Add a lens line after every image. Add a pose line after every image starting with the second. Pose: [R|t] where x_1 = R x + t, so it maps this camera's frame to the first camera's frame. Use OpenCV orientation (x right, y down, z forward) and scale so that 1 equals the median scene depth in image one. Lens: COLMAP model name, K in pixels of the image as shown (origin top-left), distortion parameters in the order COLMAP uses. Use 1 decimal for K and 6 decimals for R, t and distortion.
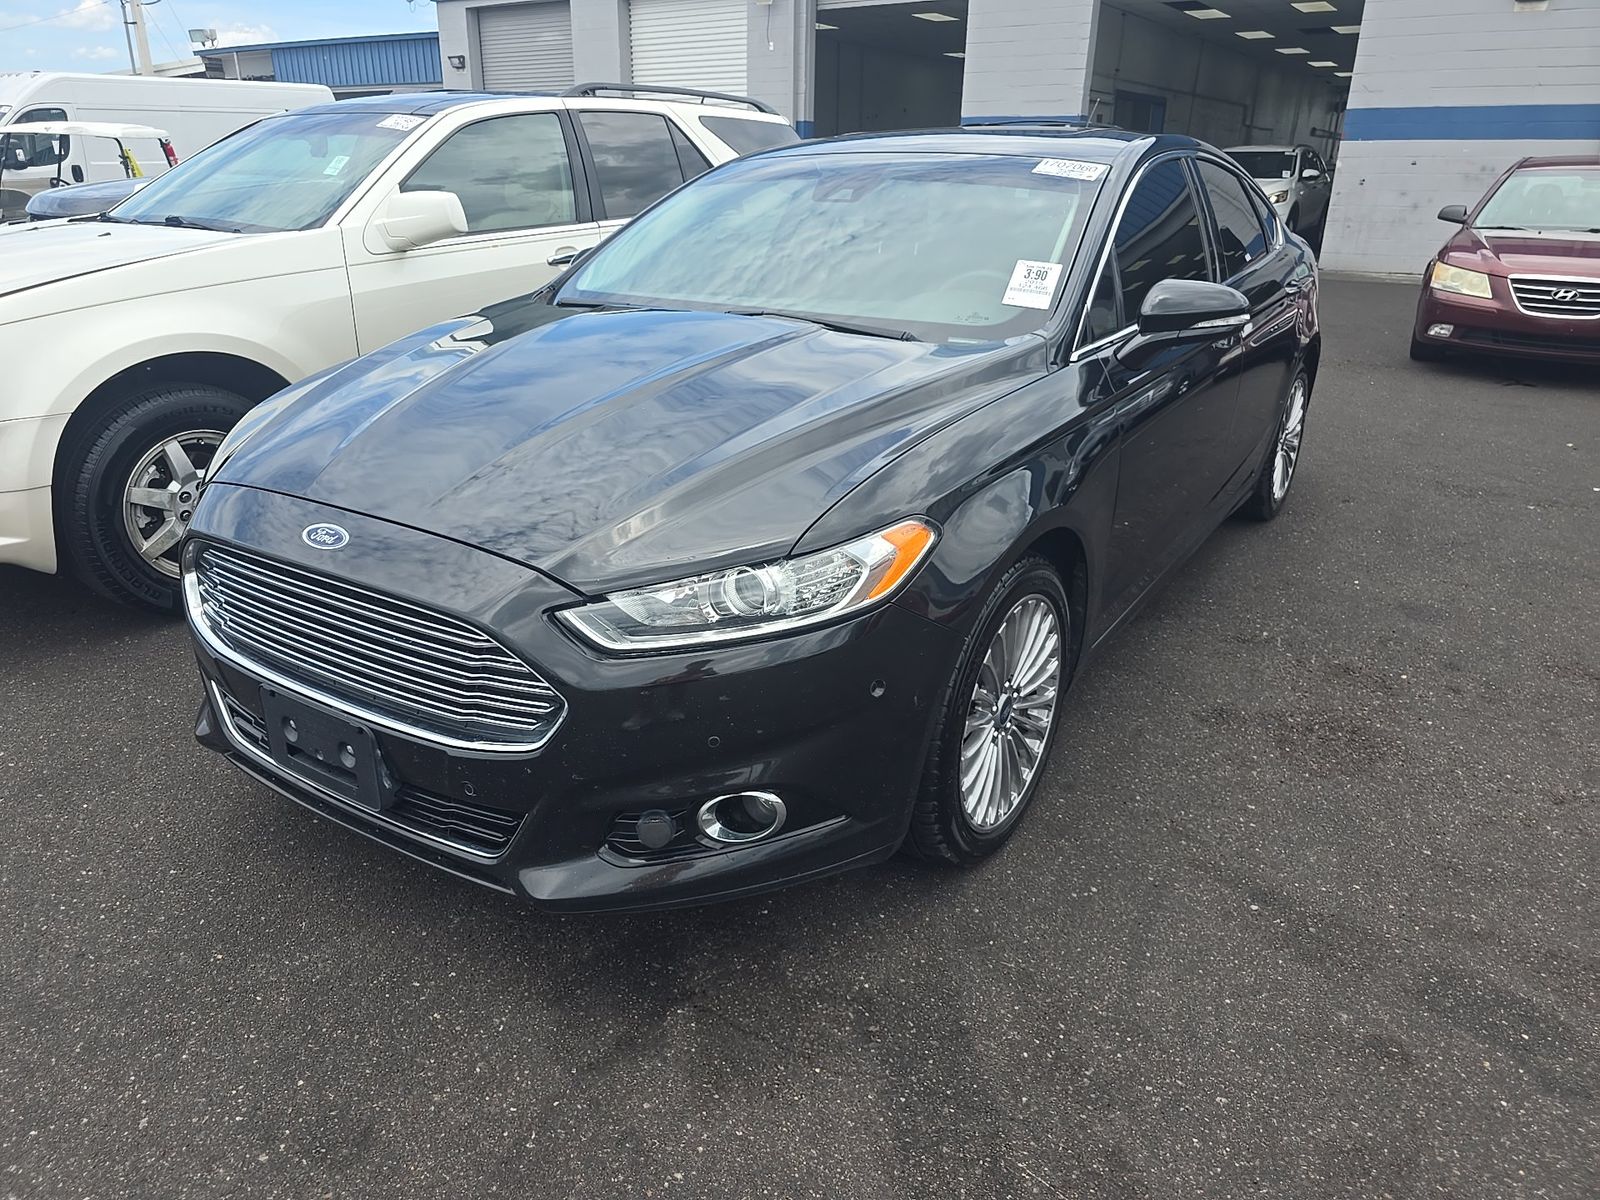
lens RADIAL K [[1062.8, 0, 800.0], [0, 1062.8, 600.0], [0, 0, 1]] dist [0.036605, -0.028860]
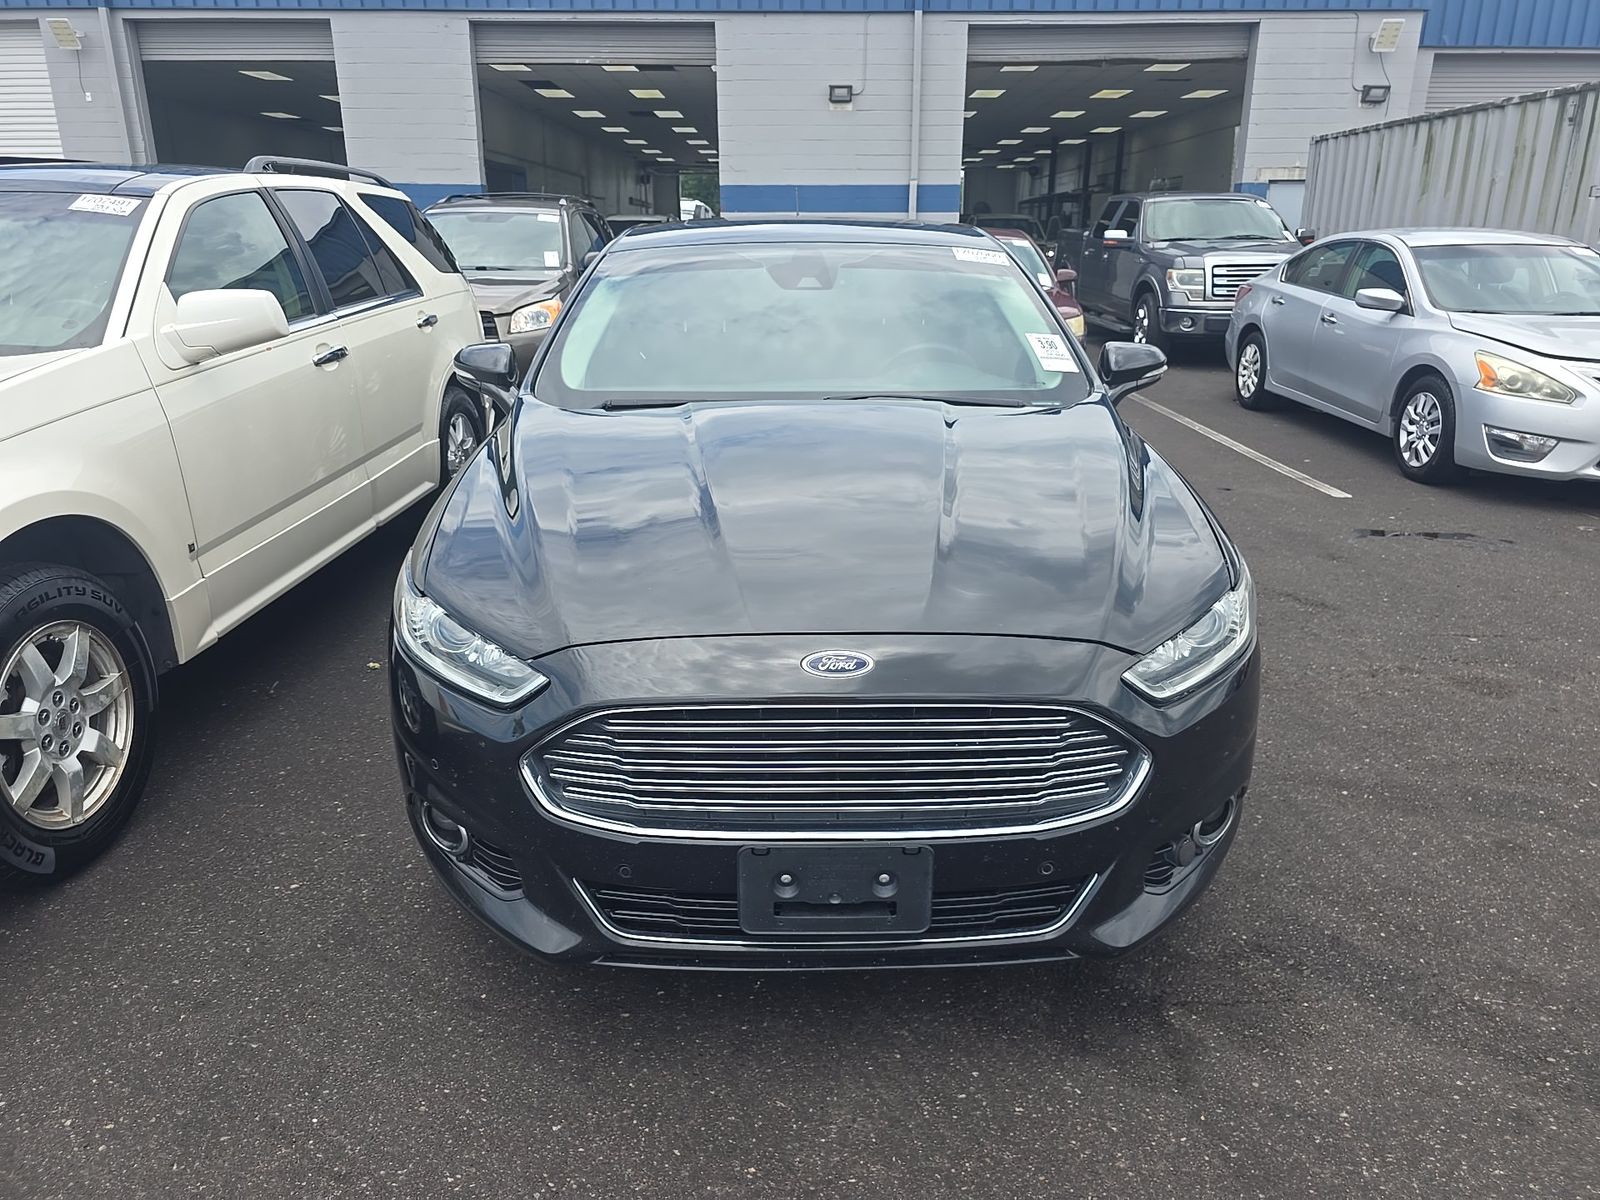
lens RADIAL K [[1062.8, 0, 800.0], [0, 1062.8, 600.0], [0, 0, 1]] dist [0.036605, -0.028860]
pose [[0.832060, -0.188093, 0.521821, -0.522872], [0.214466, 0.976679, 0.010075, -0.072501], [-0.511547, 0.103530, 0.852996, 0.112146]]
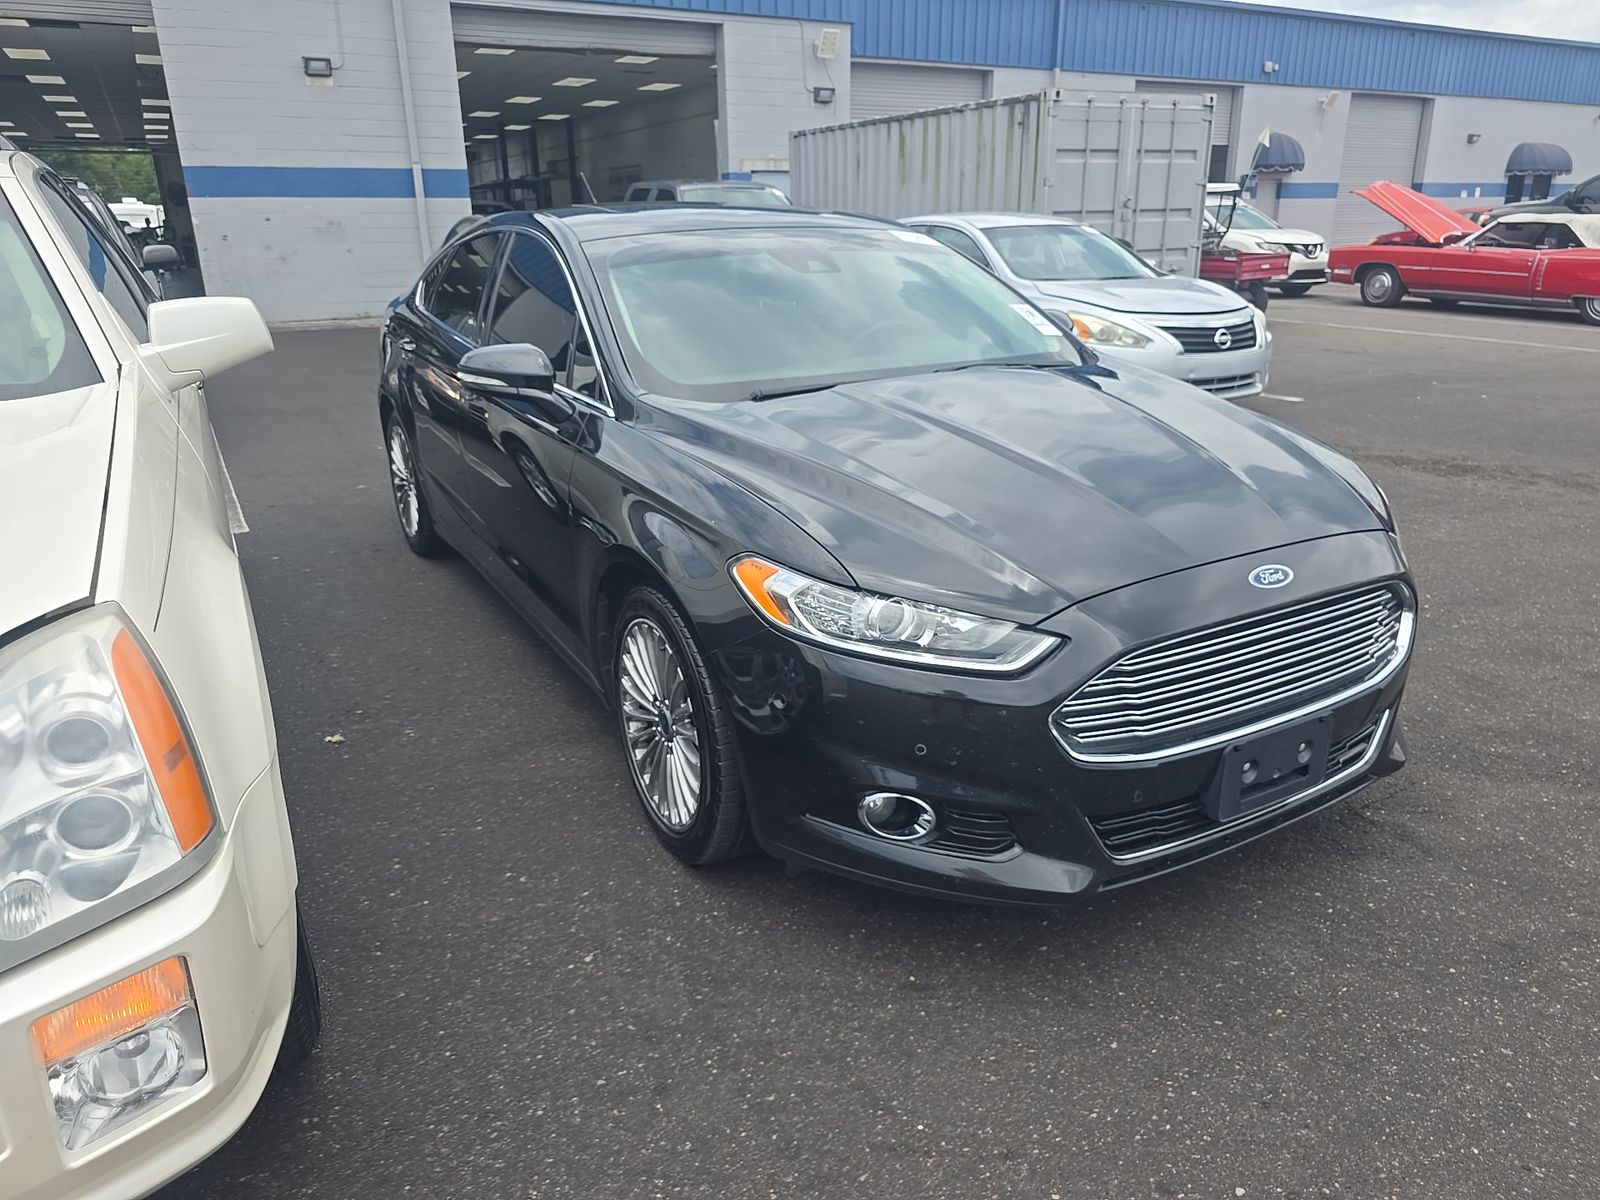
lens RADIAL K [[1062.8, 0, 800.0], [0, 1062.8, 600.0], [0, 0, 1]] dist [0.036605, -0.028860]
pose [[0.462676, -0.312439, 0.829646, -0.886247], [0.346584, 0.925106, 0.155106, -0.210436], [-0.815972, 0.215778, 0.536311, 0.440031]]
